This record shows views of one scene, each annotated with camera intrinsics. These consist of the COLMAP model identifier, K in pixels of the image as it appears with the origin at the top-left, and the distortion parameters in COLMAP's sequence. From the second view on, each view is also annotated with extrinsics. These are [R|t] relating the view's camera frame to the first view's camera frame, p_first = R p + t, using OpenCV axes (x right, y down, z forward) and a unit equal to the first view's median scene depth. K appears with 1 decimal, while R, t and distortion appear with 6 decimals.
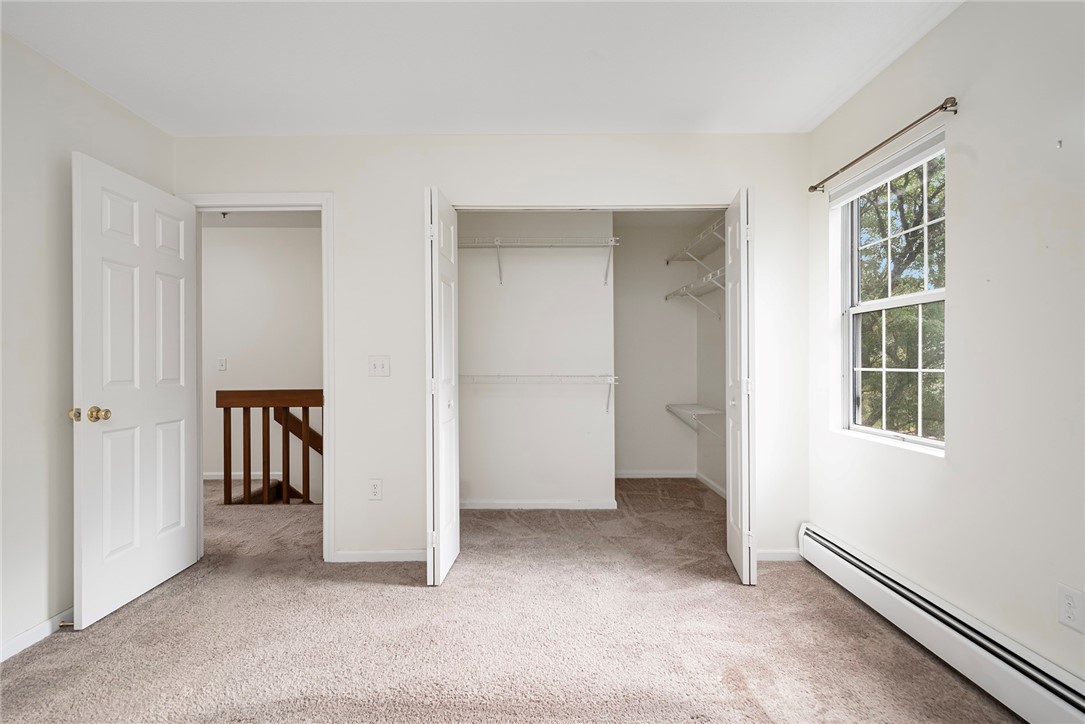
lens RADIAL K [[508.0, 0, 543.7], [0, 508.0, 363.2], [0, 0, 1]] dist [0.007413, -0.001669]
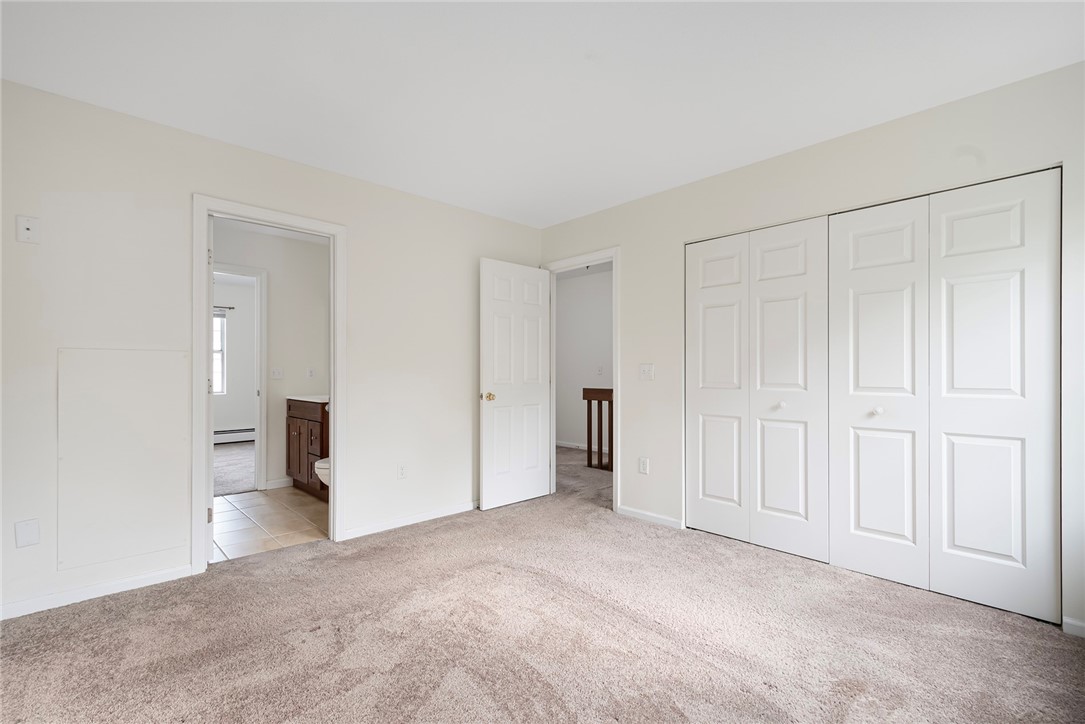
lens RADIAL K [[494.2, 0, 543.2], [0, 494.2, 364.8], [0, 0, 1]] dist [0.014304, -0.000637]
pose [[0.678803, -0.011319, -0.734234, 0.528526], [0.004126, 0.999924, -0.011601, 0.005281], [0.734309, 0.004846, 0.678798, -0.069151]]
